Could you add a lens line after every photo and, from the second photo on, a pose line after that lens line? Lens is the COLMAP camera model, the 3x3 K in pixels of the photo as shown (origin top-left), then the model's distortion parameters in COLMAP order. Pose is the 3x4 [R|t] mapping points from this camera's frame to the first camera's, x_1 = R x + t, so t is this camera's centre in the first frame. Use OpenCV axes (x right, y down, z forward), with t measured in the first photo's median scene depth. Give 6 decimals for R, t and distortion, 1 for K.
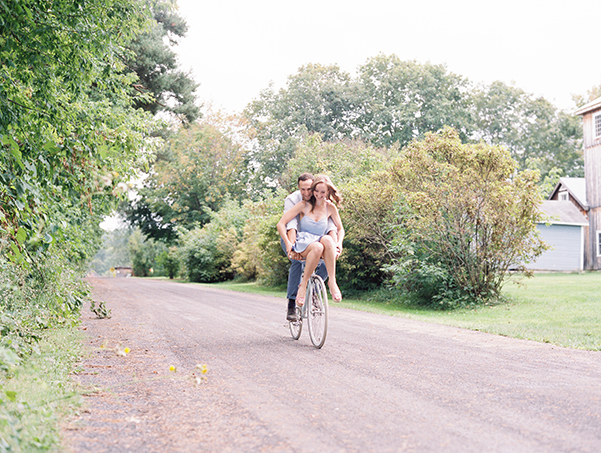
lens RADIAL K [[890.8, 0, 301.5], [0, 890.8, 223.6], [0, 0, 1]] dist [-0.102279, 0.000000]
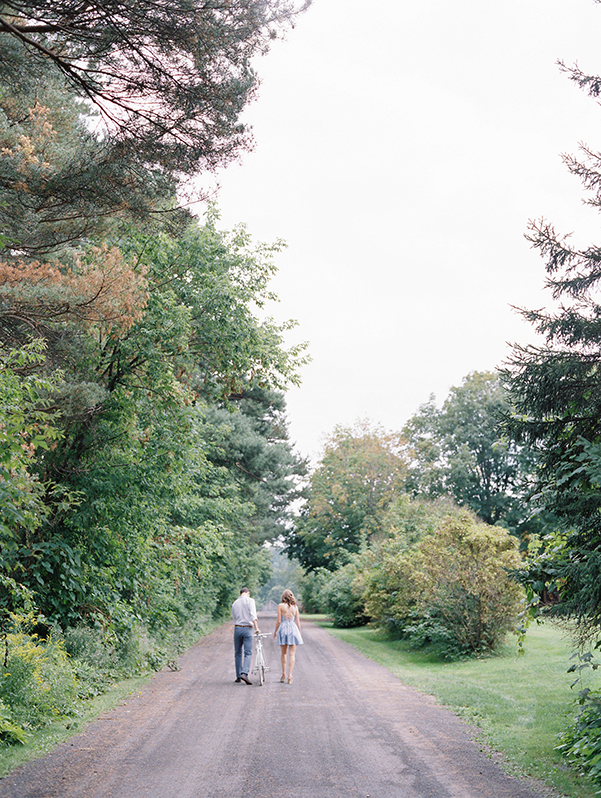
lens RADIAL K [[1182.8, 0, 298.7], [0, 1182.8, 401.0], [0, 0, 1]] dist [-0.102279, 0.000000]
pose [[0.976842, -0.051086, -0.207771, 0.113353], [0.027784, 0.993142, -0.113562, -0.031583], [0.212148, 0.105160, 0.971563, -0.255128]]
